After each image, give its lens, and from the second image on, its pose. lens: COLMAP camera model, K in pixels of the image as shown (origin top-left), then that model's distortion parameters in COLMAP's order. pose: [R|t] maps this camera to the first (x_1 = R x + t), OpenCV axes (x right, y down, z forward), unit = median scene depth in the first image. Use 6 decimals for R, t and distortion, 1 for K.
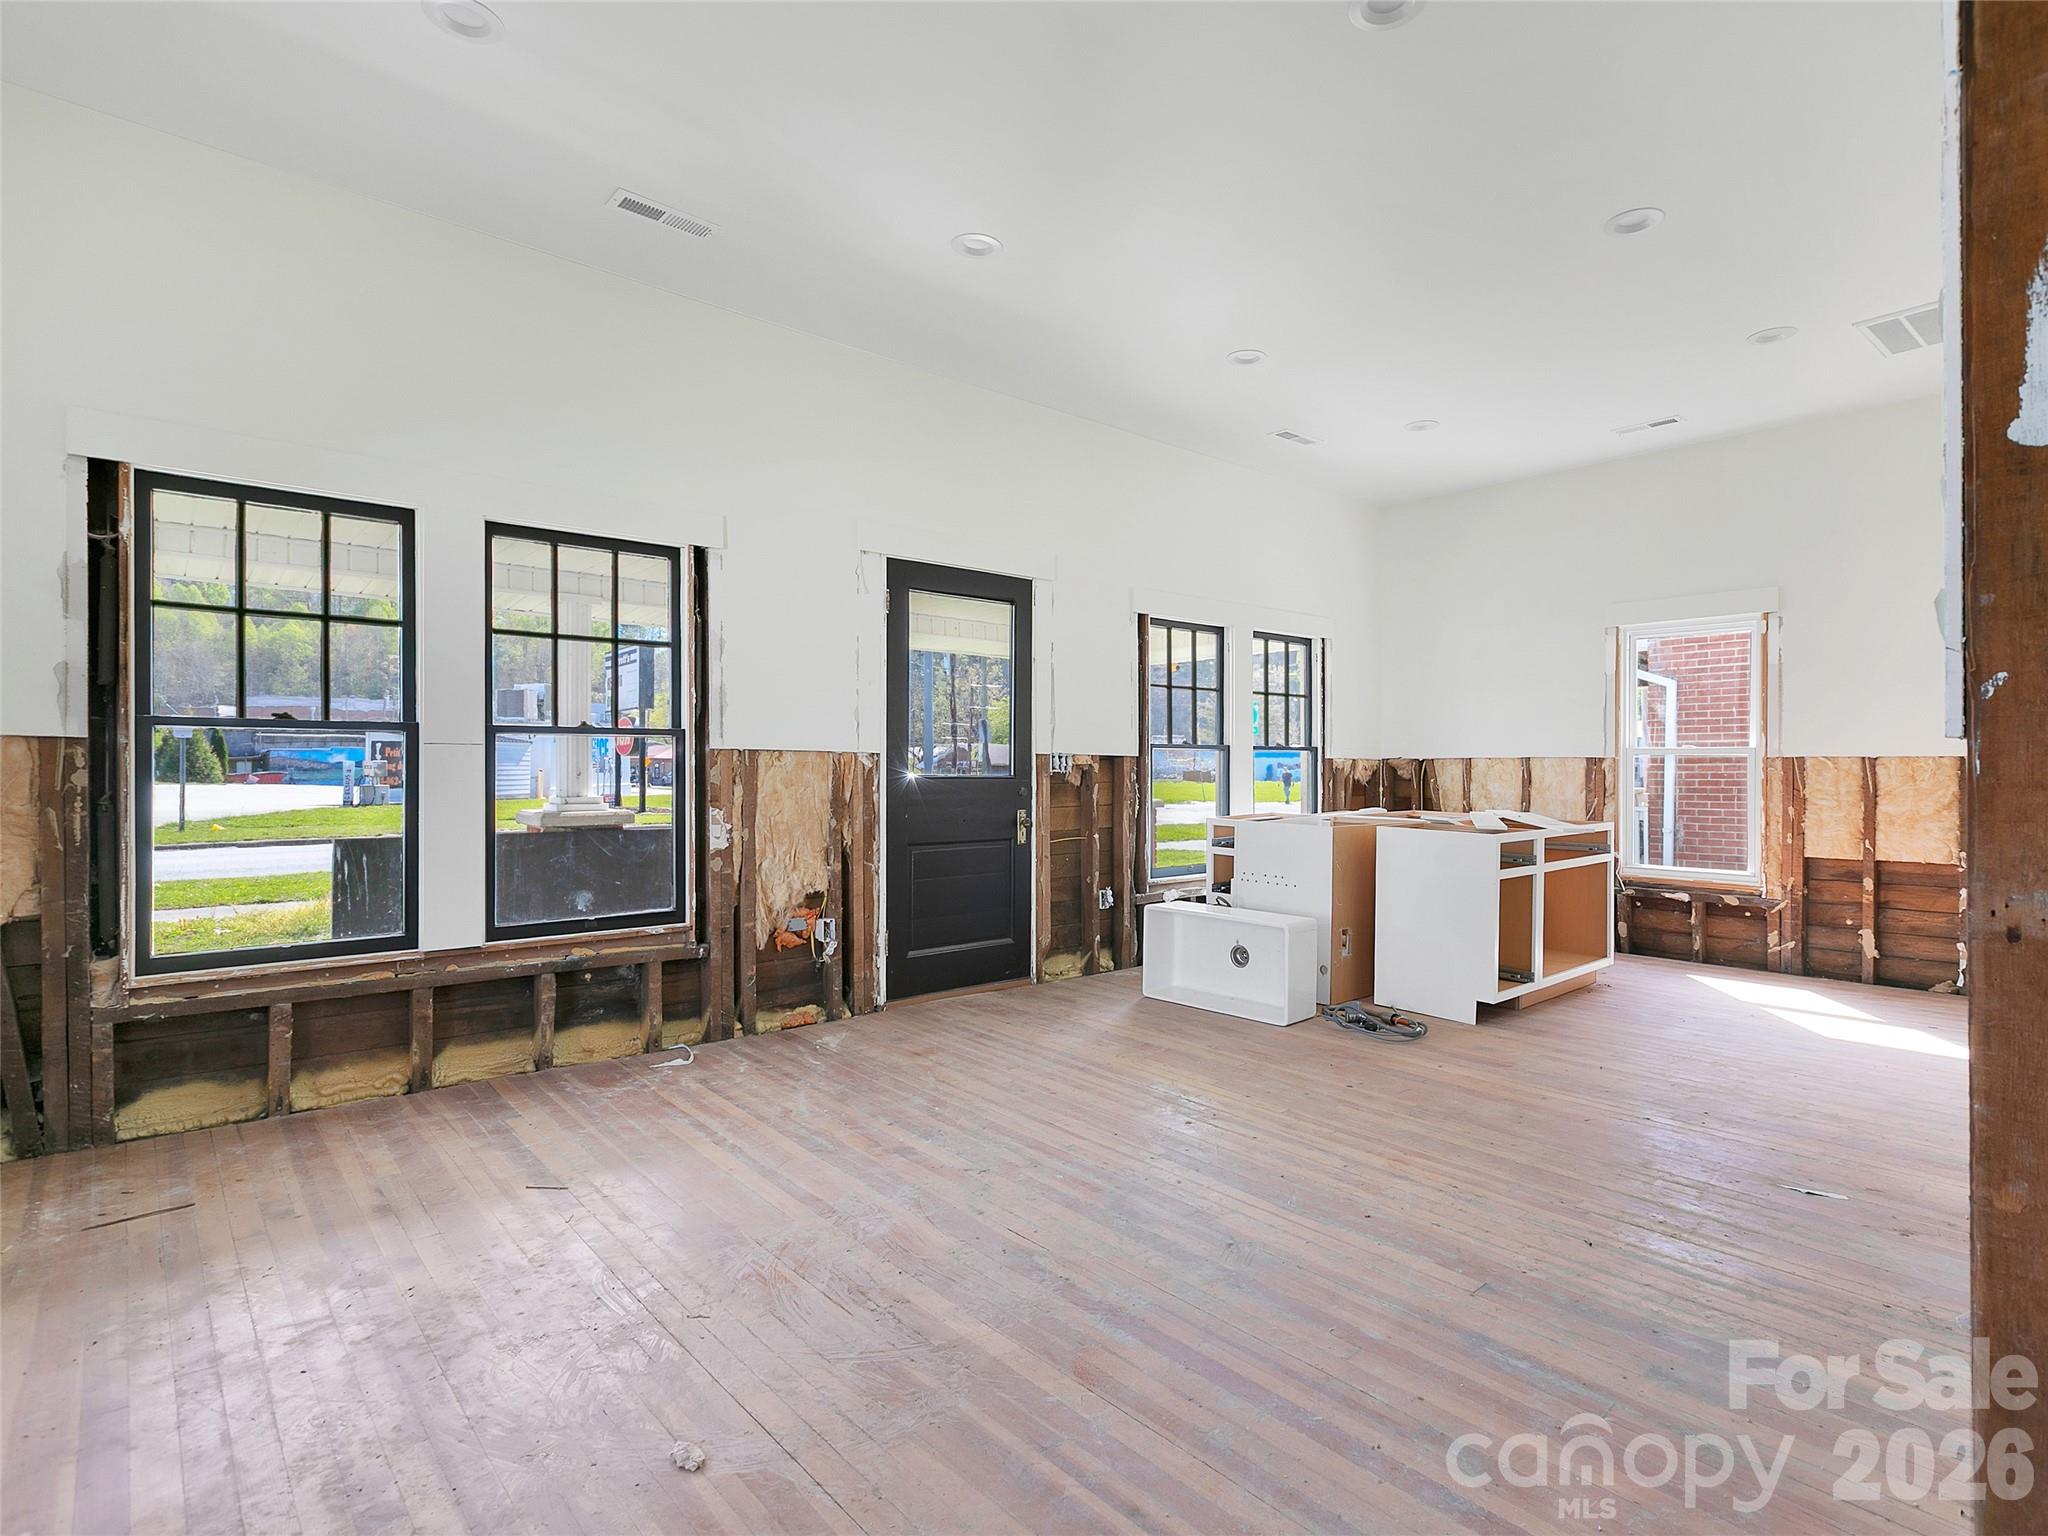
lens RADIAL K [[987.3, 0, 1024.0], [0, 987.3, 768.0], [0, 0, 1]] dist [-0.002461, -0.000074]
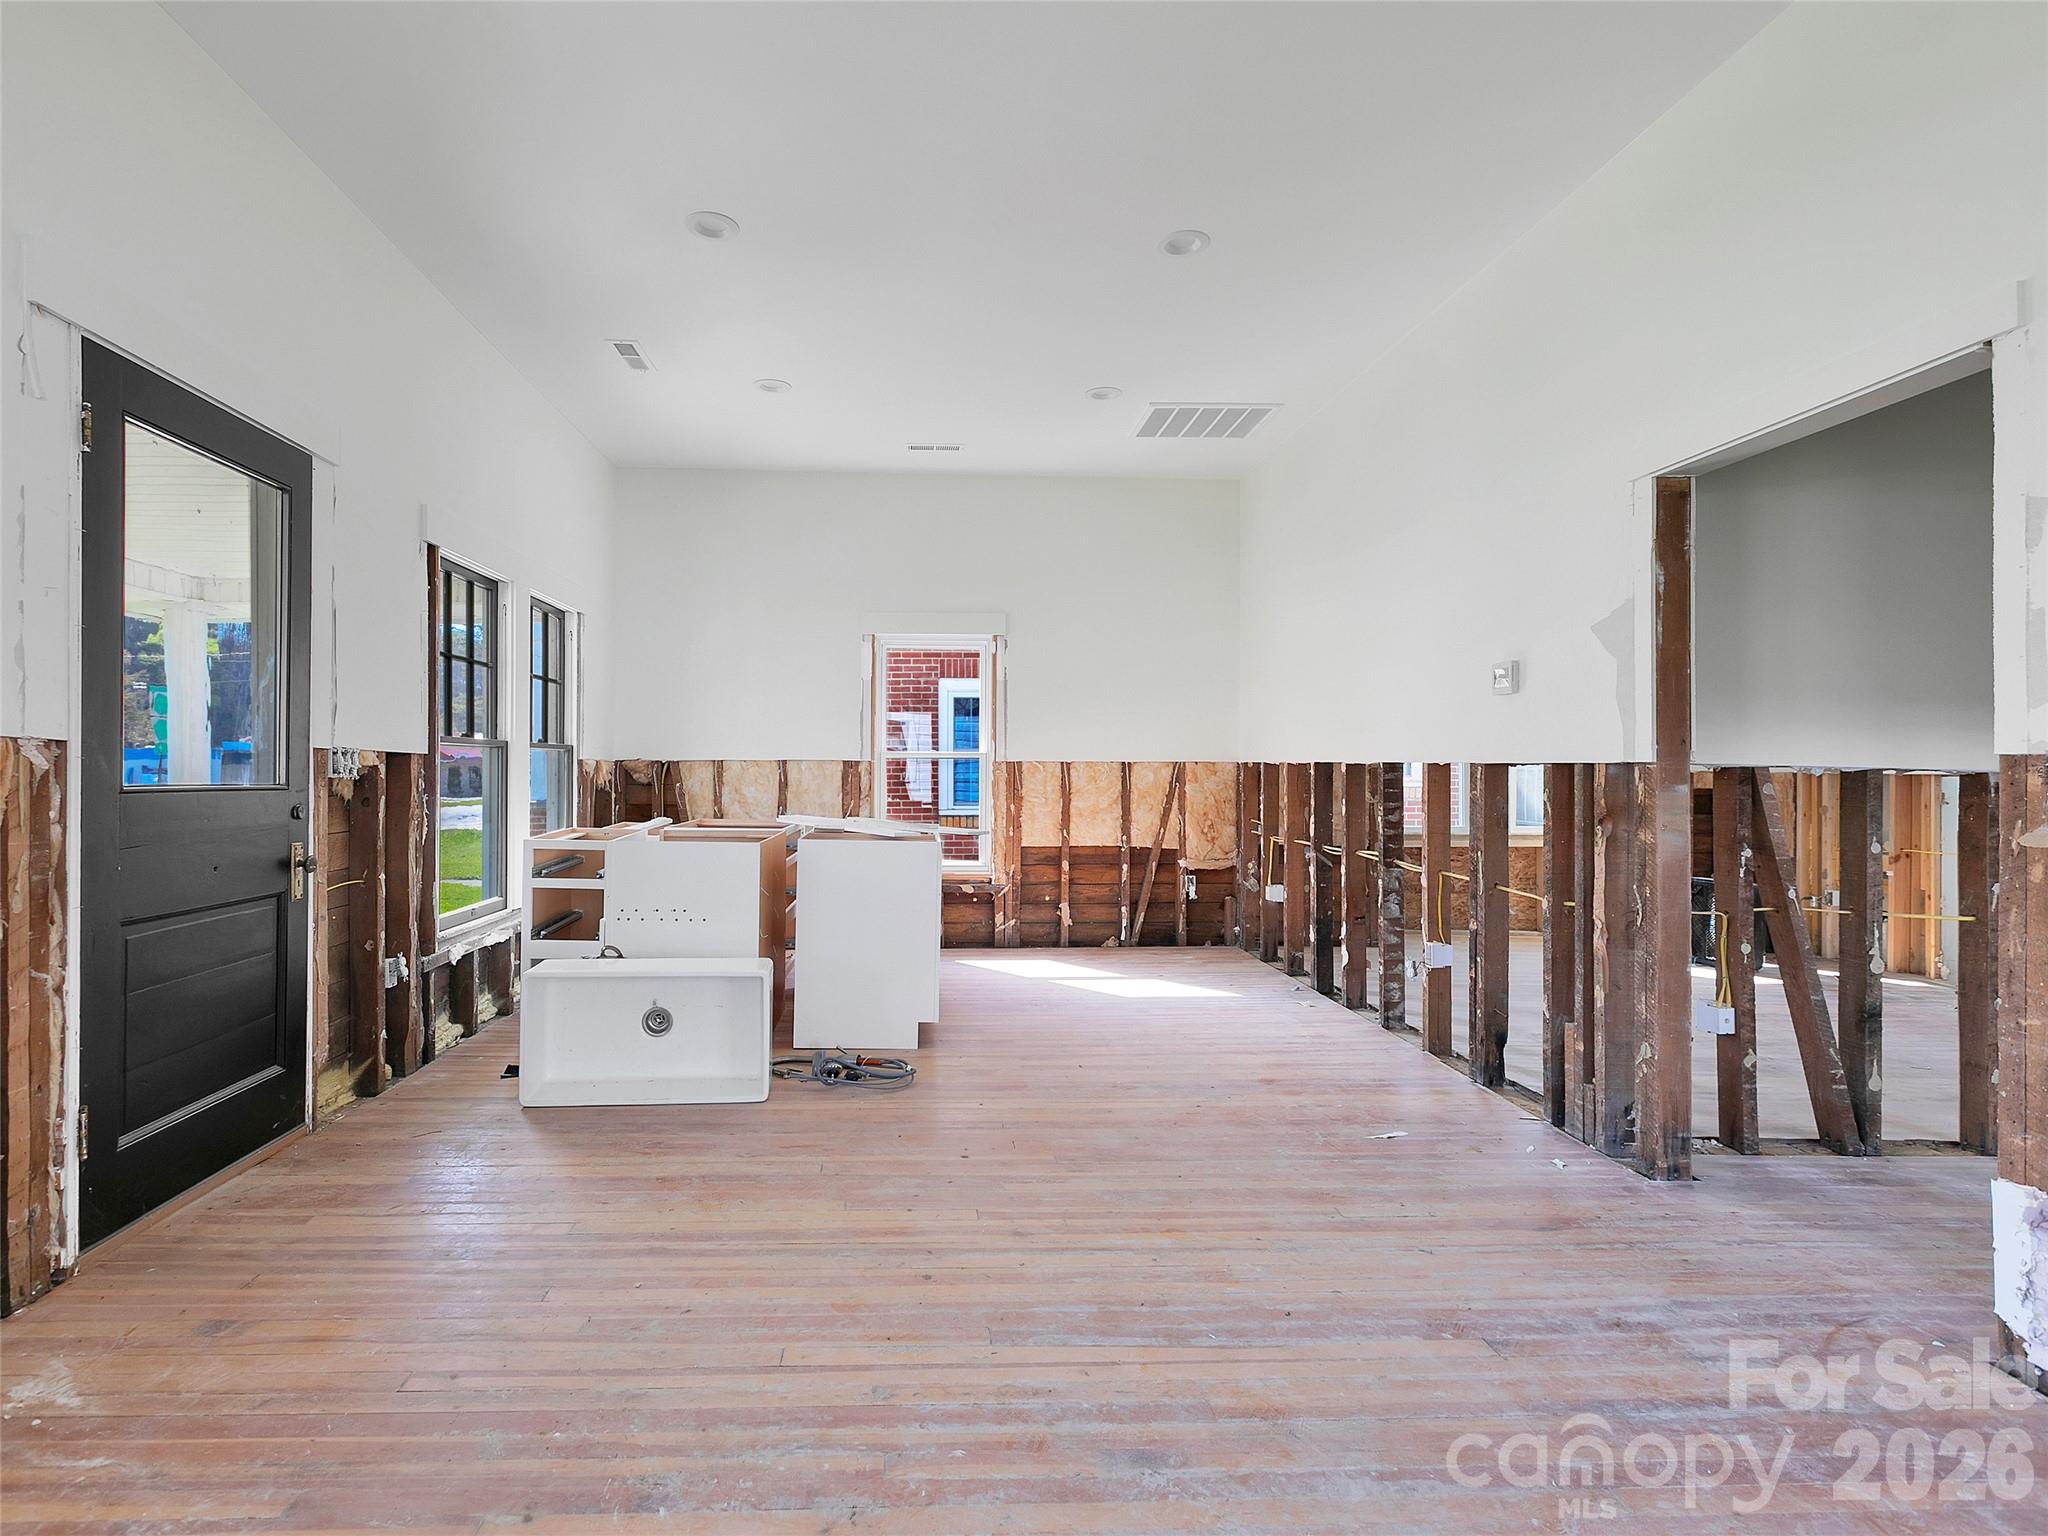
lens RADIAL K [[1029.7, 0, 936.7], [0, 1029.7, 770.4], [0, 0, 1]] dist [0.002801, 0.000193]
pose [[0.635049, 0.000075, 0.772472, -0.231402], [0.000430, 1.000000, -0.000450, 0.000008], [-0.772472, 0.000618, 0.635048, 0.311479]]
